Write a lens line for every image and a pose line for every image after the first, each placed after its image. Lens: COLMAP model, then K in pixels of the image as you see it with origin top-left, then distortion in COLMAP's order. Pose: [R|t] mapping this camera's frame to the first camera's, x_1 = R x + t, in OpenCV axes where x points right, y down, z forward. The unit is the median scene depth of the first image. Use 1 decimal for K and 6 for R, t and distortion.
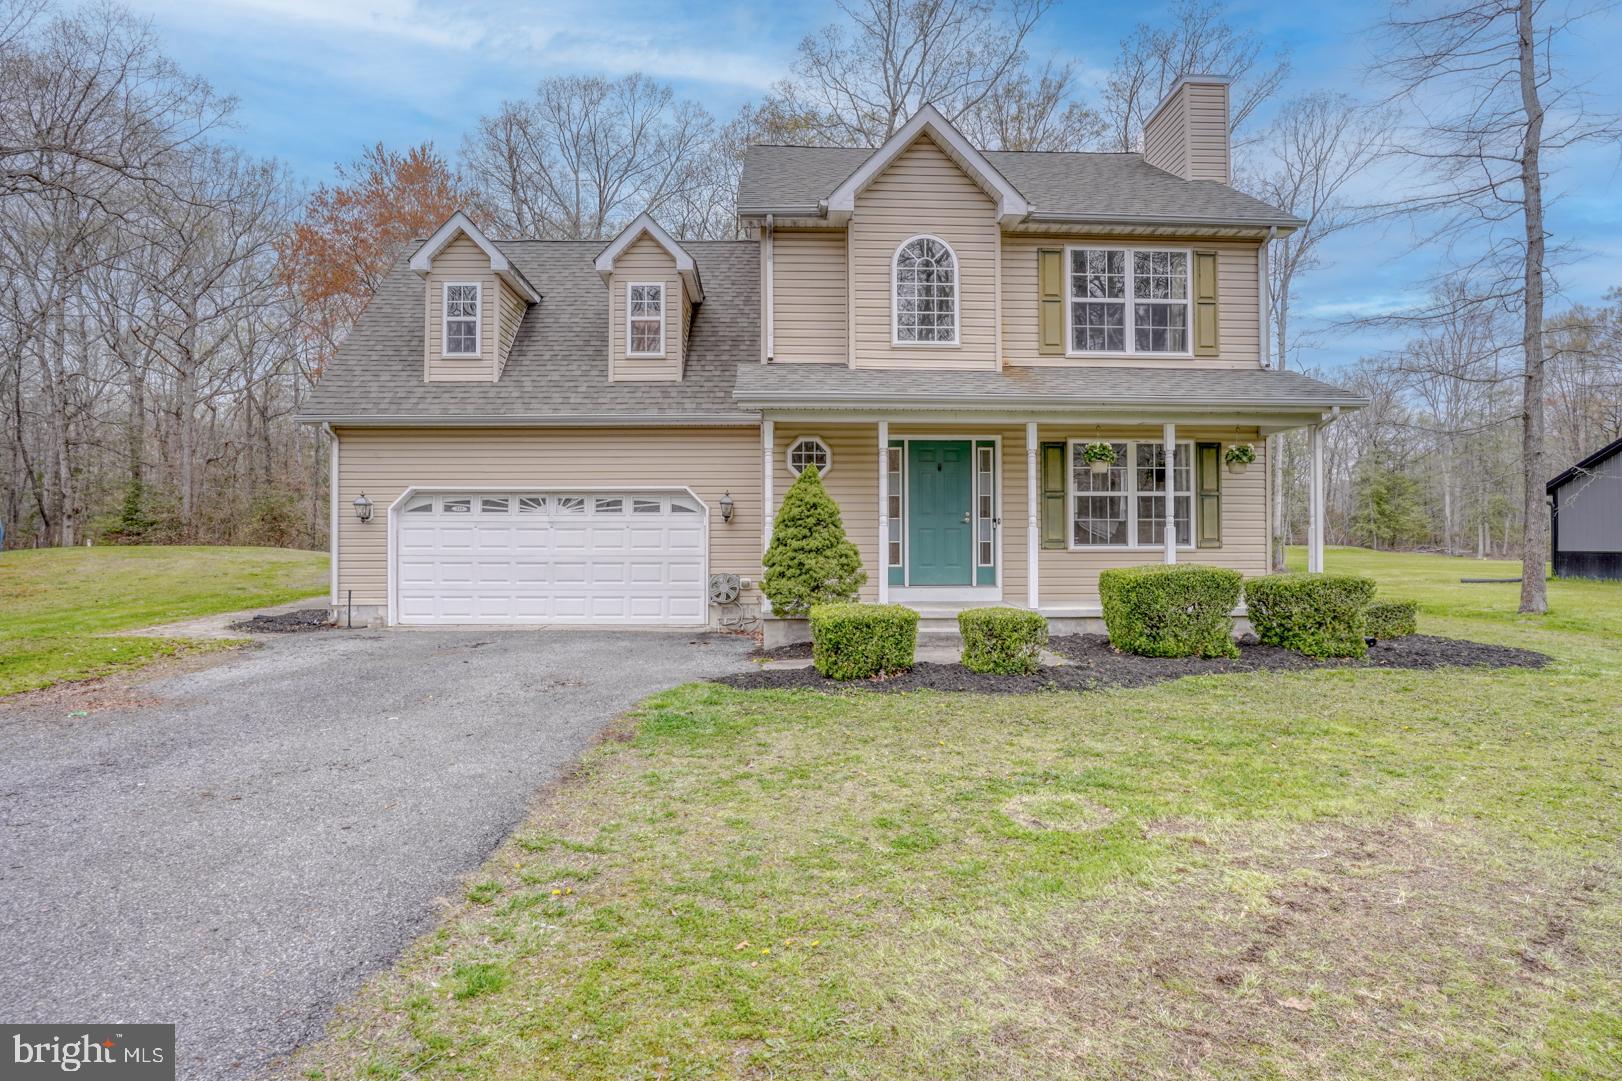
lens RADIAL K [[903.3, 0, 811.7], [0, 903.3, 513.6], [0, 0, 1]] dist [-0.013904, 0.000799]
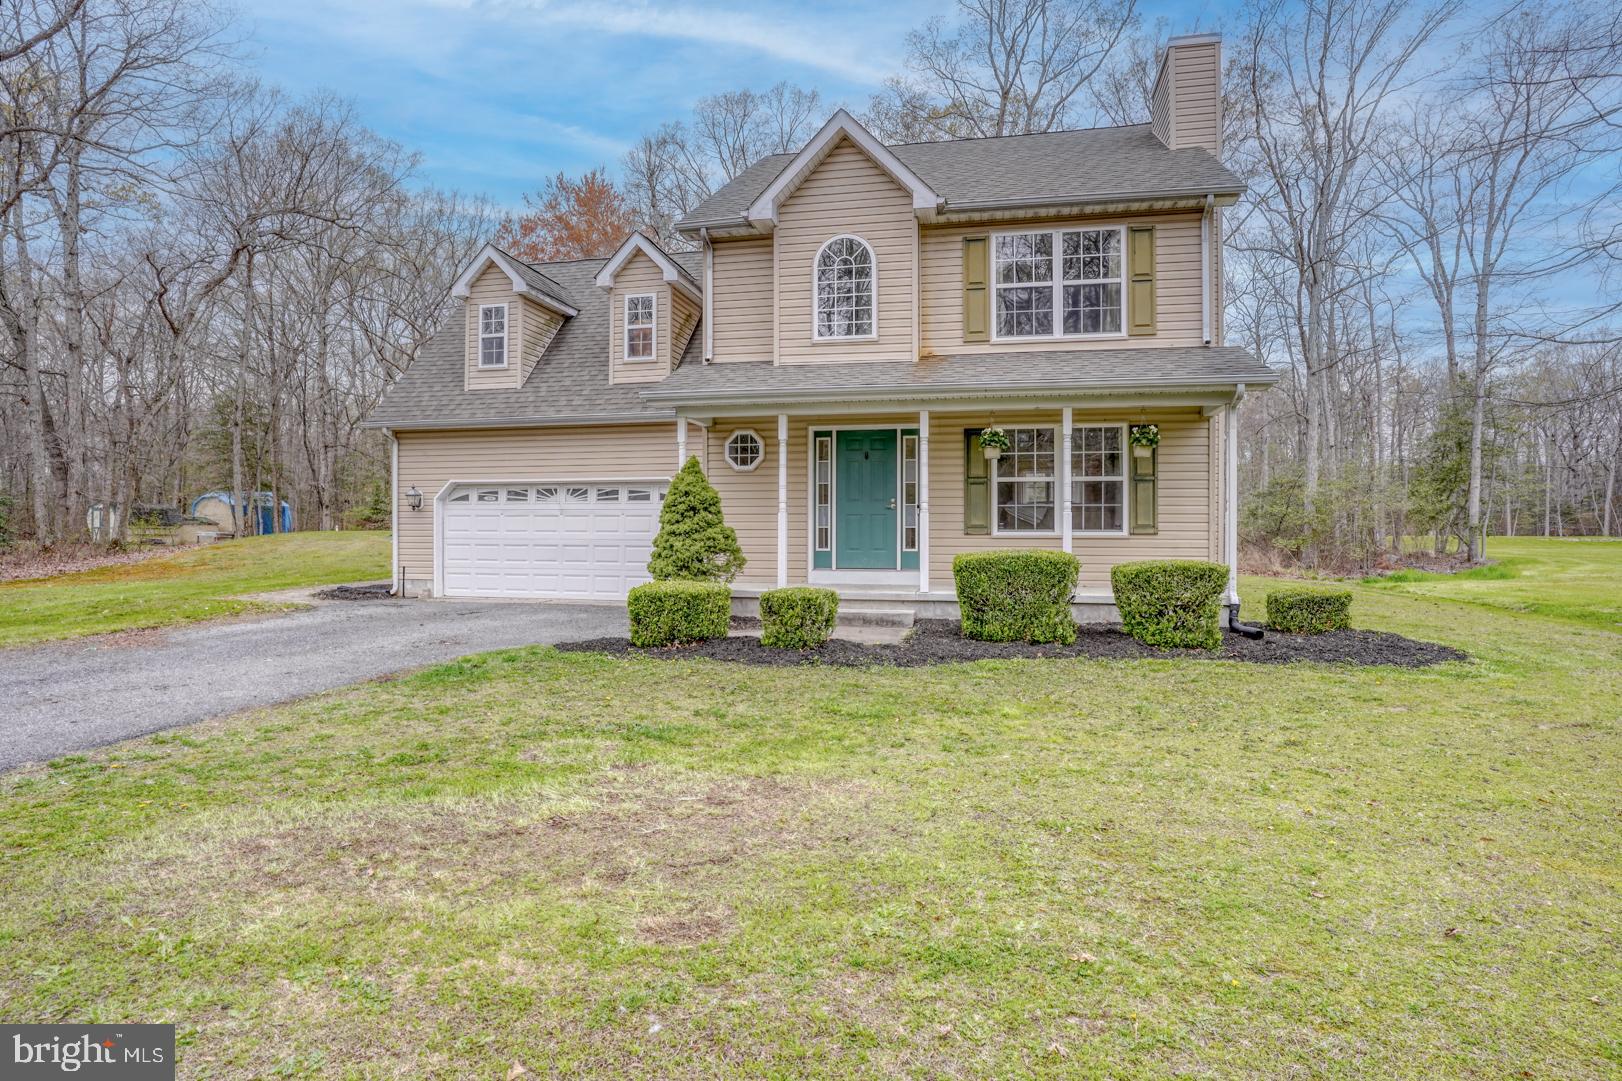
lens RADIAL K [[893.1, 0, 805.7], [0, 893.1, 507.8], [0, 0, 1]] dist [-0.005820, -0.000568]
pose [[0.966891, -0.003002, -0.255173, 0.336878], [0.004435, 0.999977, 0.005040, 0.003103], [0.255153, -0.006005, 0.966882, -0.016060]]
